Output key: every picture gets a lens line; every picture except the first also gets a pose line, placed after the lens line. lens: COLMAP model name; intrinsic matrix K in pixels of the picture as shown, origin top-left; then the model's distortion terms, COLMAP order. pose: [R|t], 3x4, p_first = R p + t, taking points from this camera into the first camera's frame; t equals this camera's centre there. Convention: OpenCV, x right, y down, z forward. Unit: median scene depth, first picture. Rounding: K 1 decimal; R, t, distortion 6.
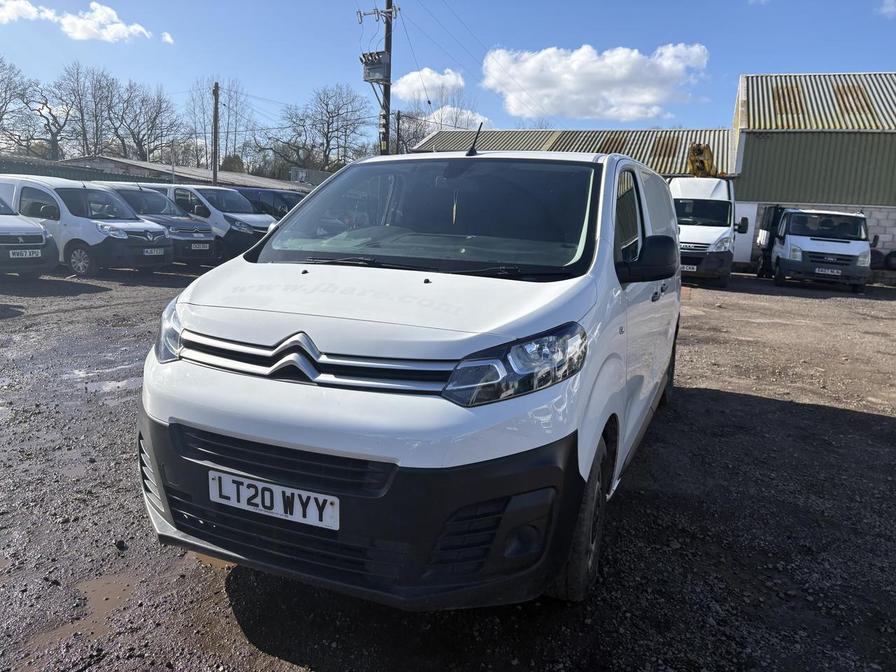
lens RADIAL K [[640.9, 0, 447.8], [0, 640.9, 334.3], [0, 0, 1]] dist [0.054589, -0.057435]
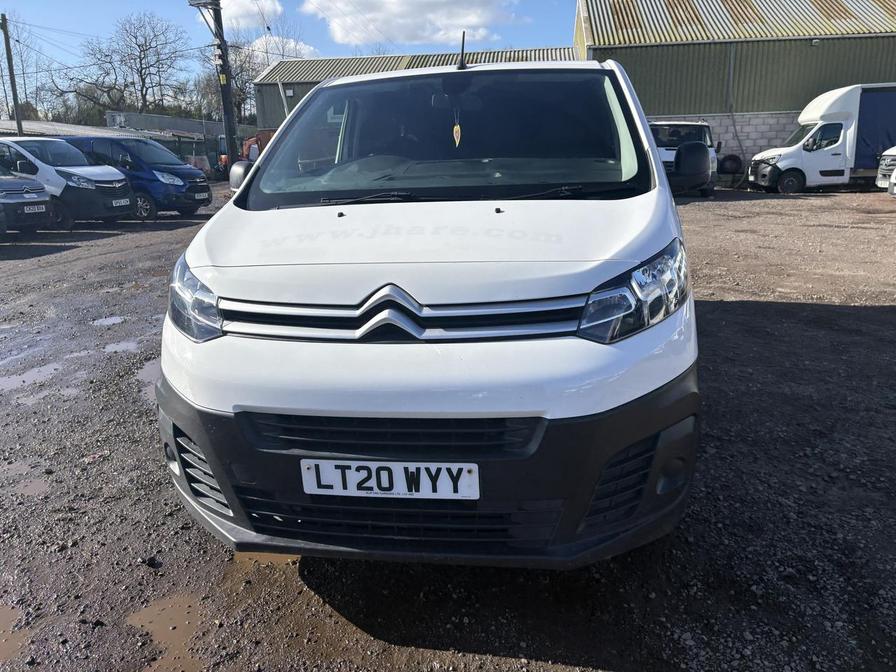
lens RADIAL K [[640.9, 0, 447.8], [0, 640.9, 334.3], [0, 0, 1]] dist [0.054589, -0.057435]
pose [[0.968904, -0.133546, 0.208303, -0.315159], [0.112694, 0.987633, 0.108996, -0.019851], [-0.220283, -0.082133, 0.971972, 0.140781]]
